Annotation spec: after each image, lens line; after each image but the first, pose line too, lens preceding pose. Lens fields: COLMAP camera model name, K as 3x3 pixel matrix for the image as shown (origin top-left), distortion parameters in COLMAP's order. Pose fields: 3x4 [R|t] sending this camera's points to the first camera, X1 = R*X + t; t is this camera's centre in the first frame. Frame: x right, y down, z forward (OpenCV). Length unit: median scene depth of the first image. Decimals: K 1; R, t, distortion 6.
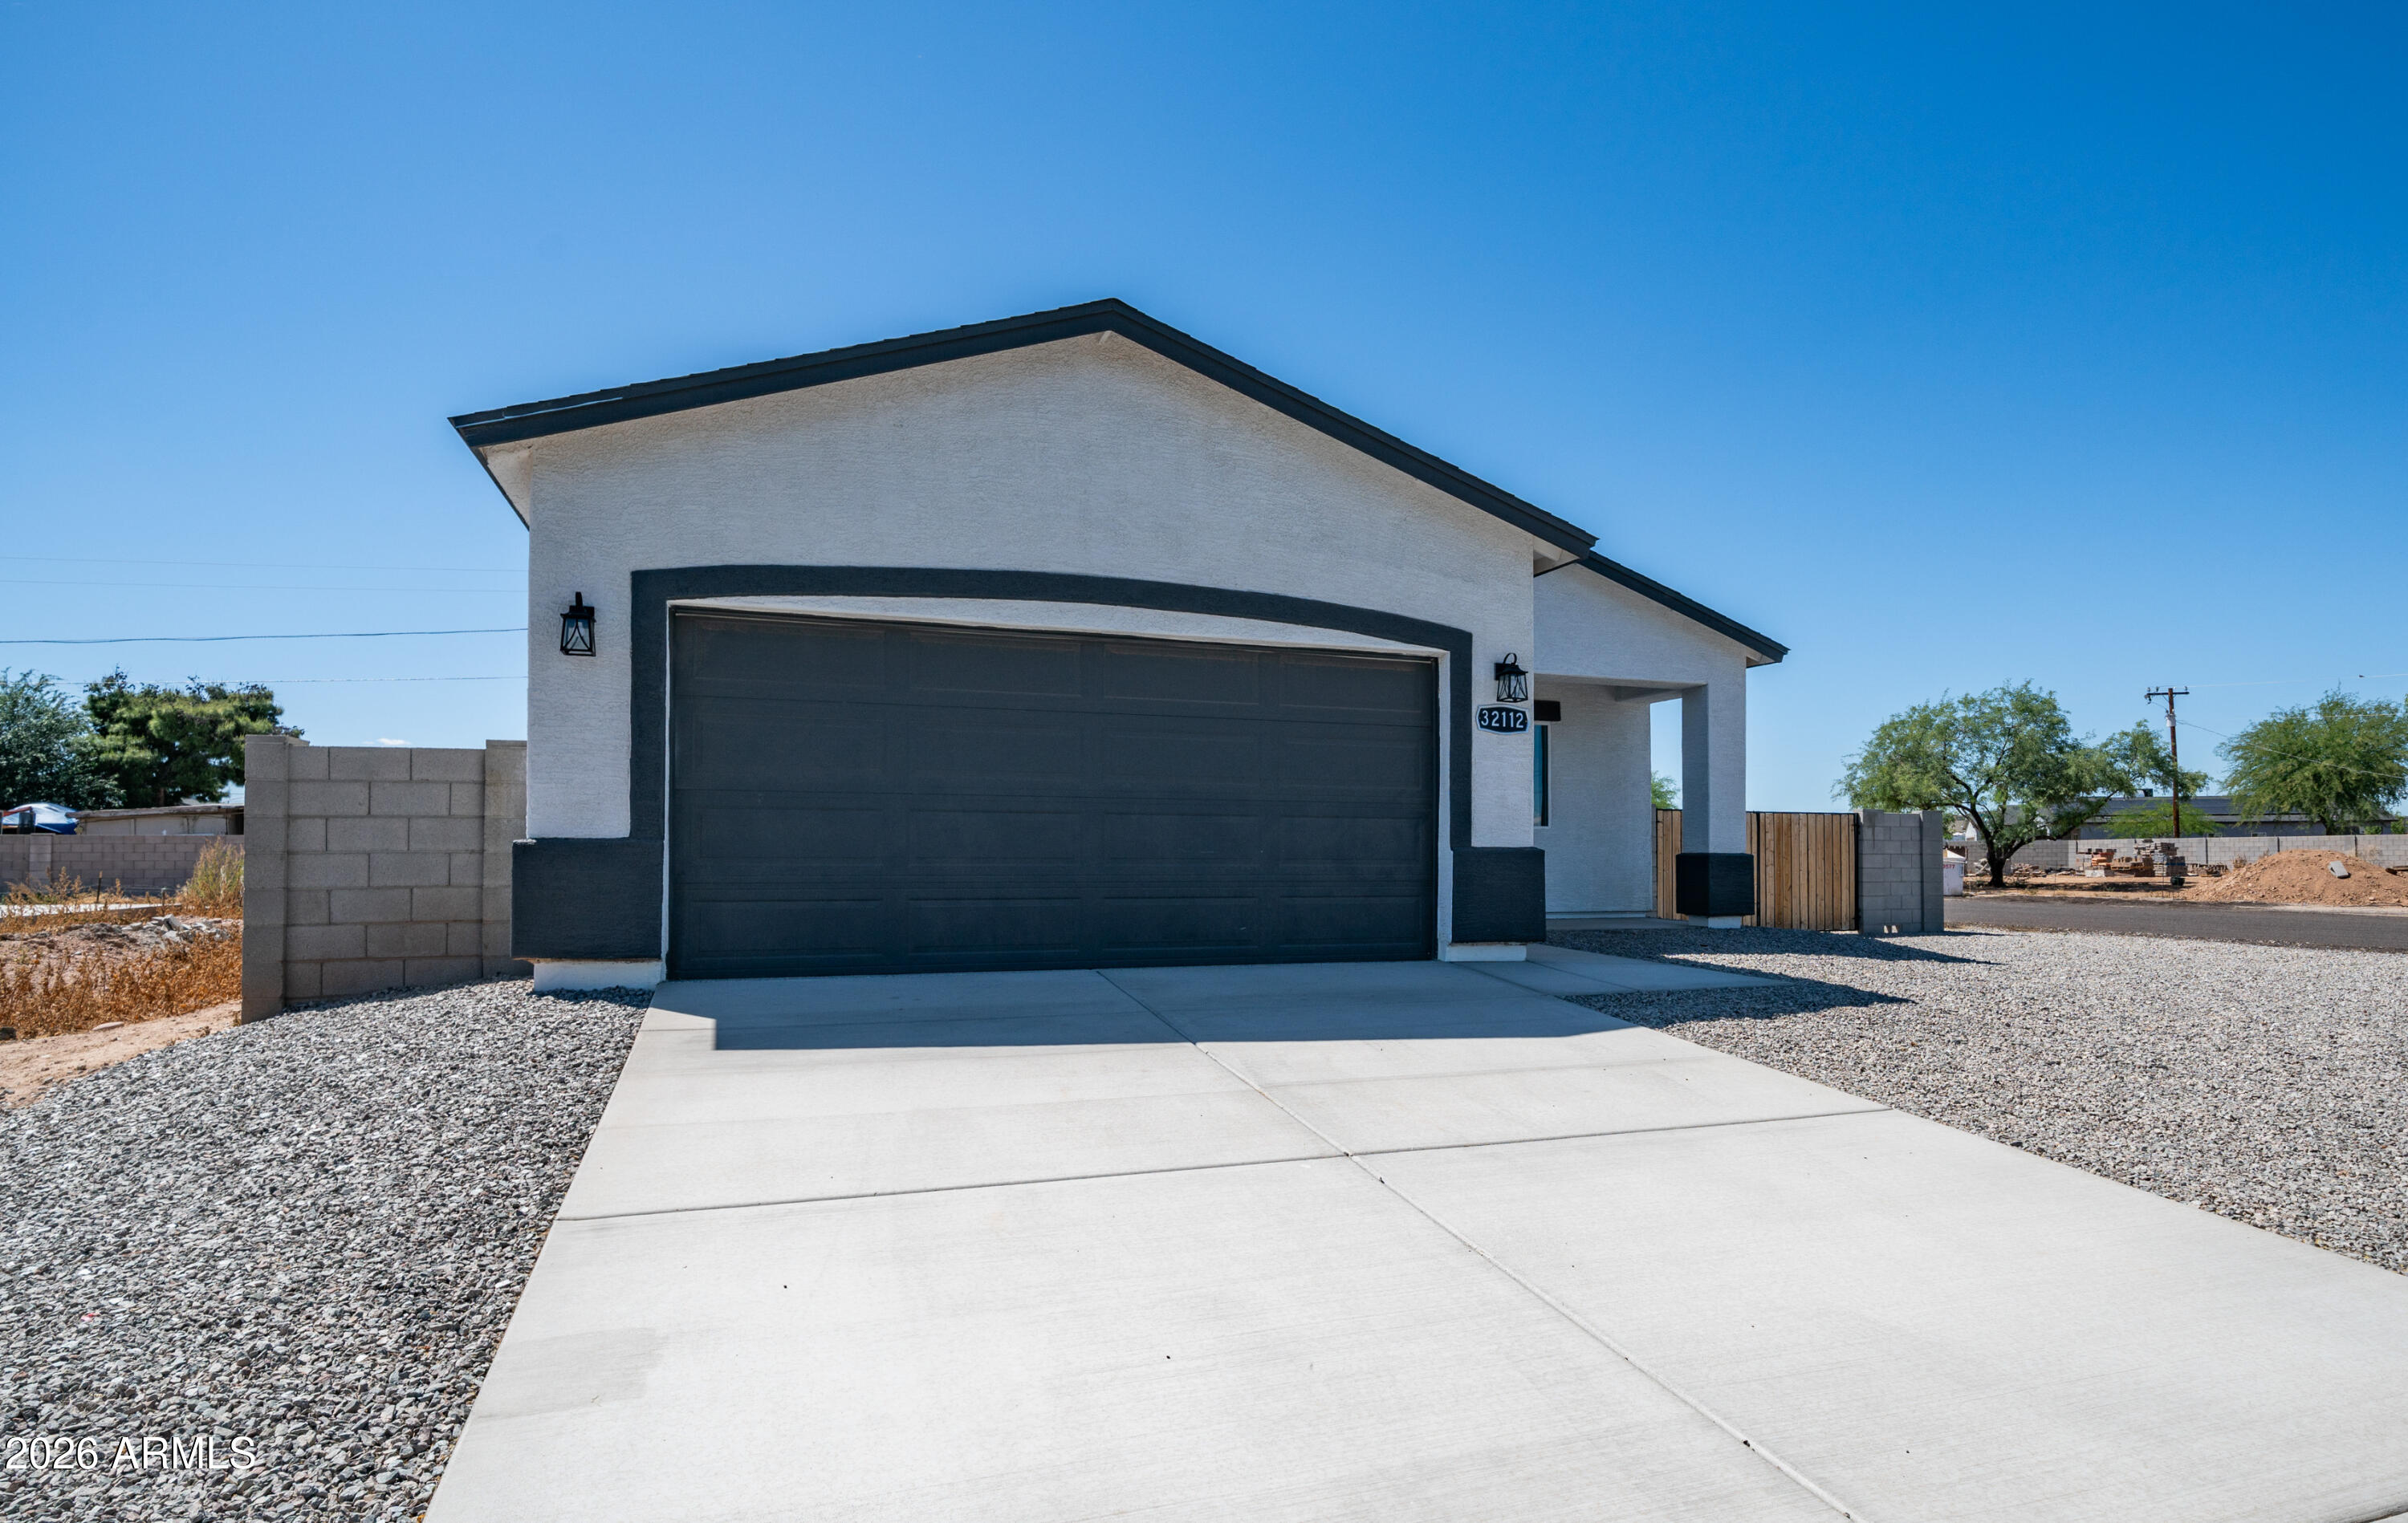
lens RADIAL K [[1264.3, 0, 1231.6], [0, 1264.3, 815.8], [0, 0, 1]] dist [0.005640, 0.000513]
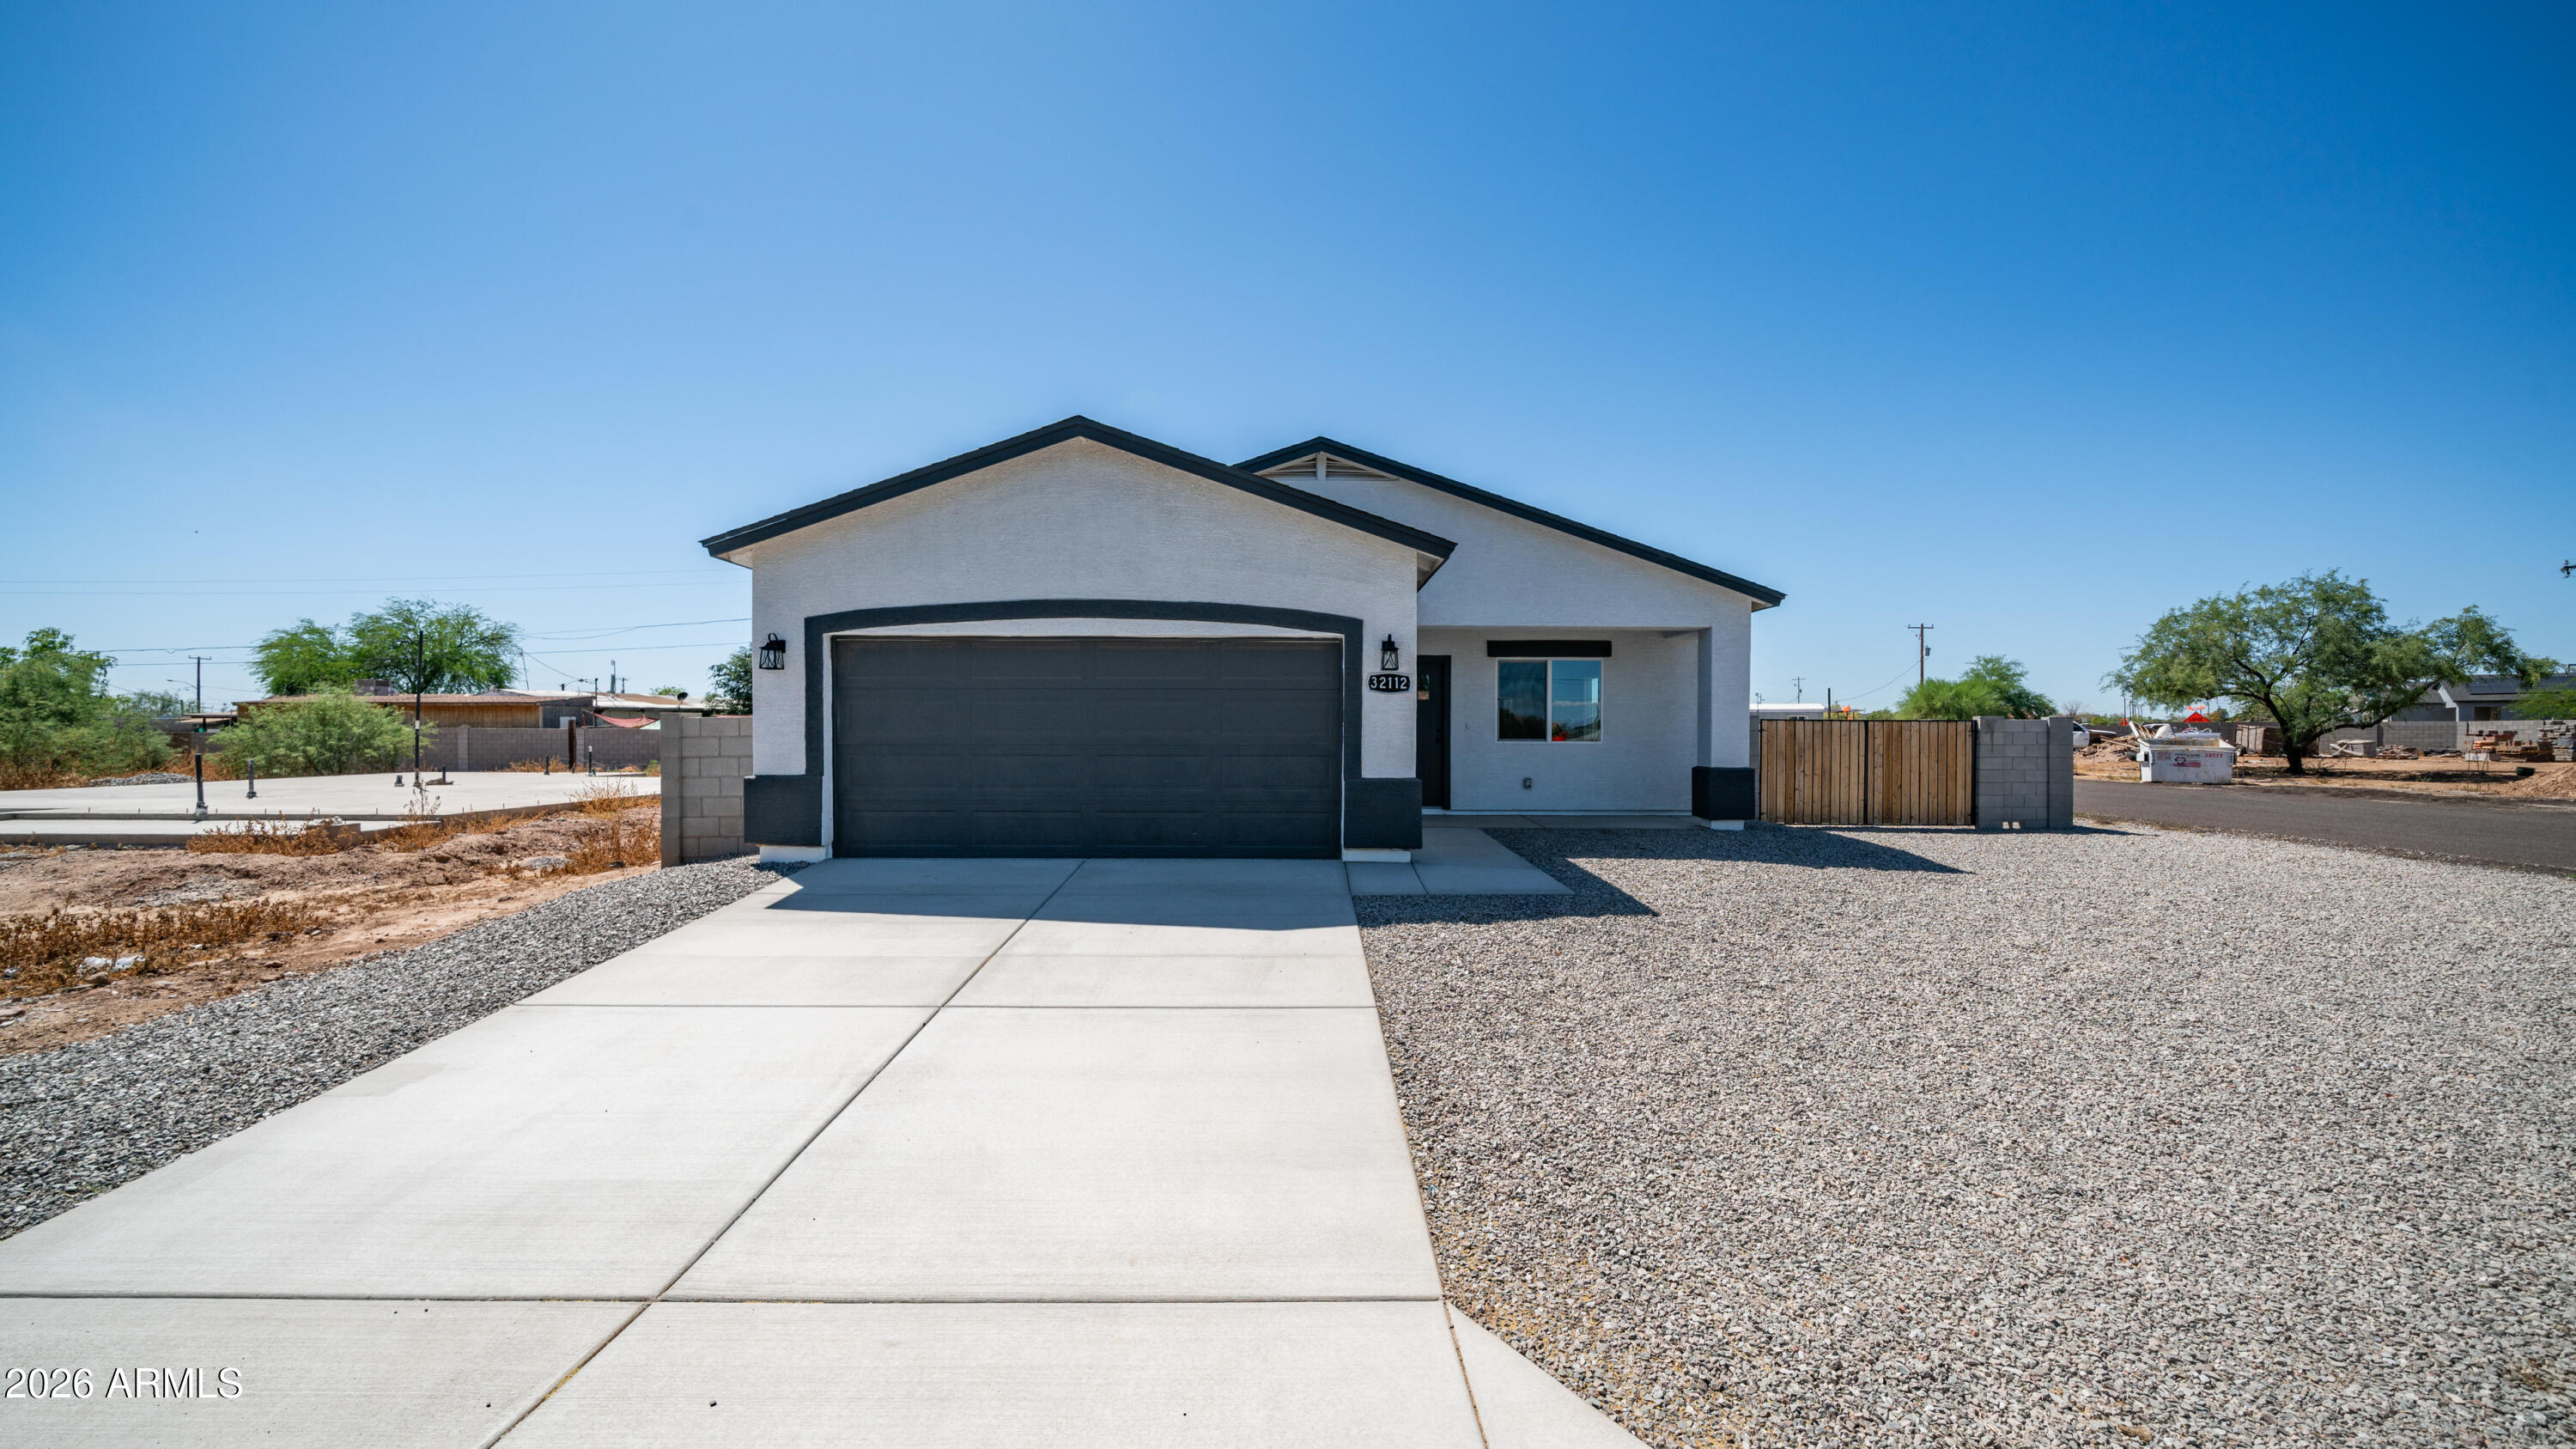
lens RADIAL K [[964.2, 0, 1288.0], [0, 964.2, 724.5], [0, 0, 1]] dist [-0.001983, 0.000096]
pose [[0.941404, -0.004085, -0.337256, 0.273479], [0.013028, 0.999621, 0.024258, -0.034786], [0.337029, -0.027230, 0.941100, -0.001177]]
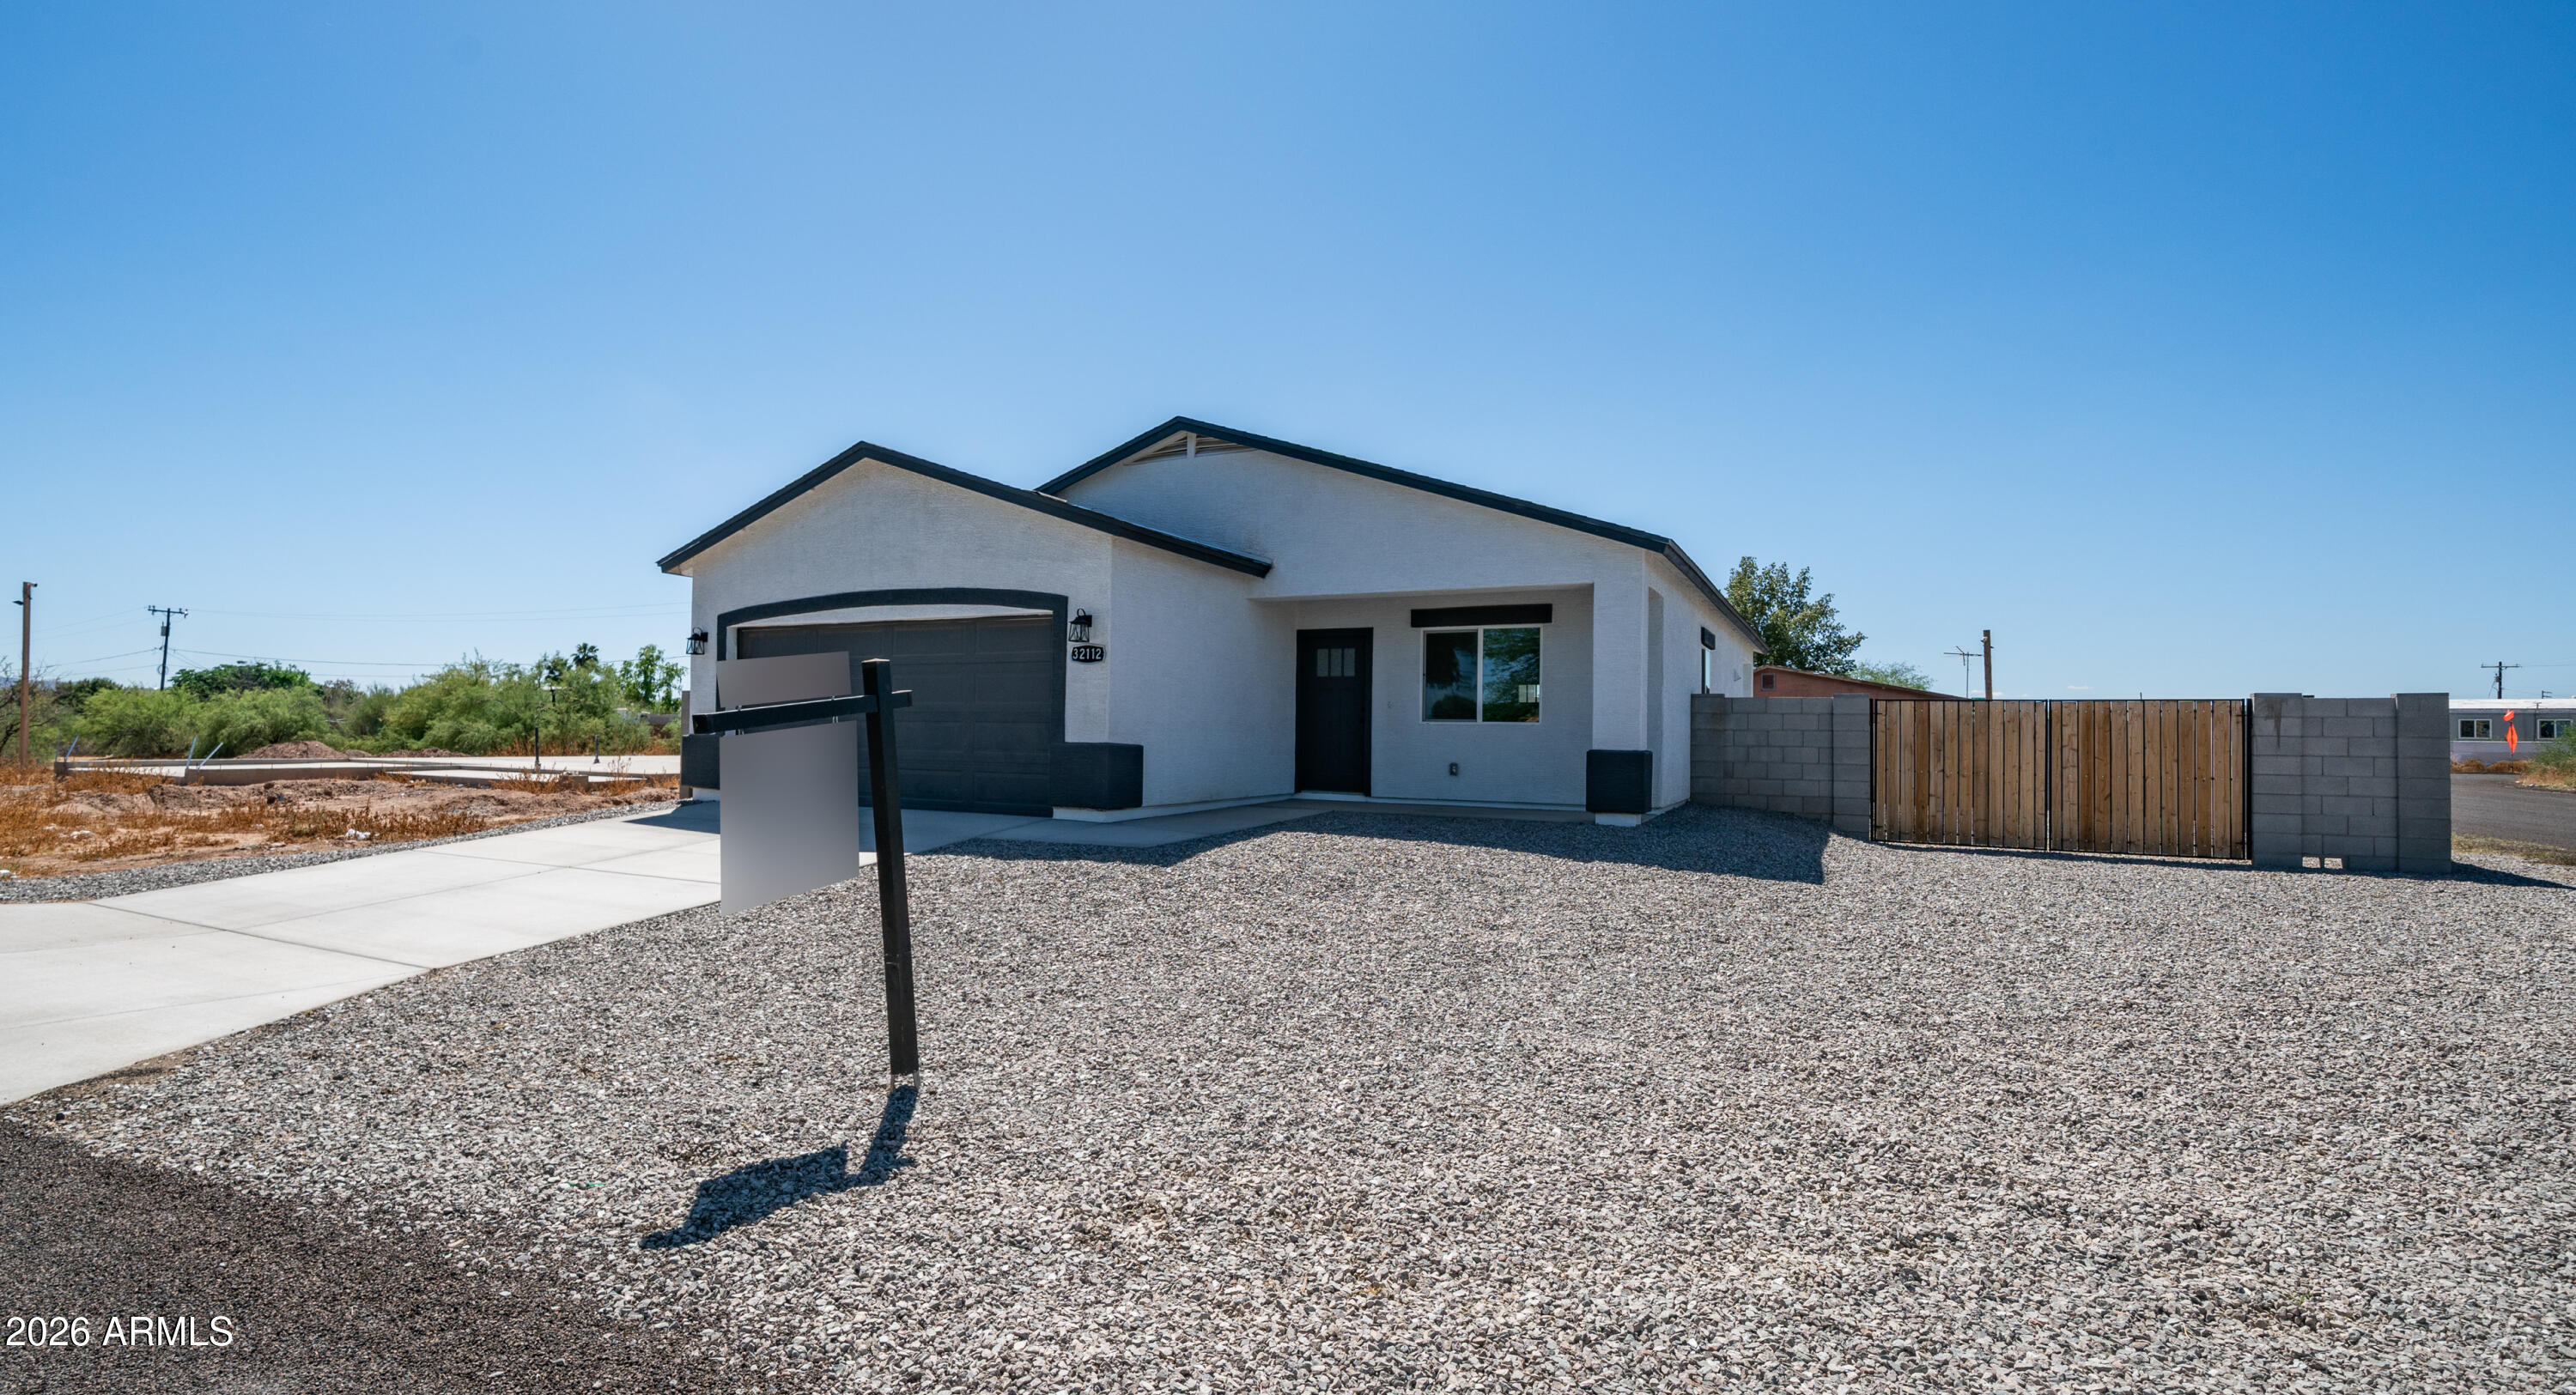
lens RADIAL K [[1161.7, 0, 1164.4], [0, 1161.7, 687.8], [0, 0, 1]] dist [-0.003686, -0.000536]
pose [[0.662039, -0.024696, -0.749063, 0.753586], [0.014866, 0.999693, -0.019820, -0.006026], [0.749322, 0.001986, 0.662202, 0.112336]]
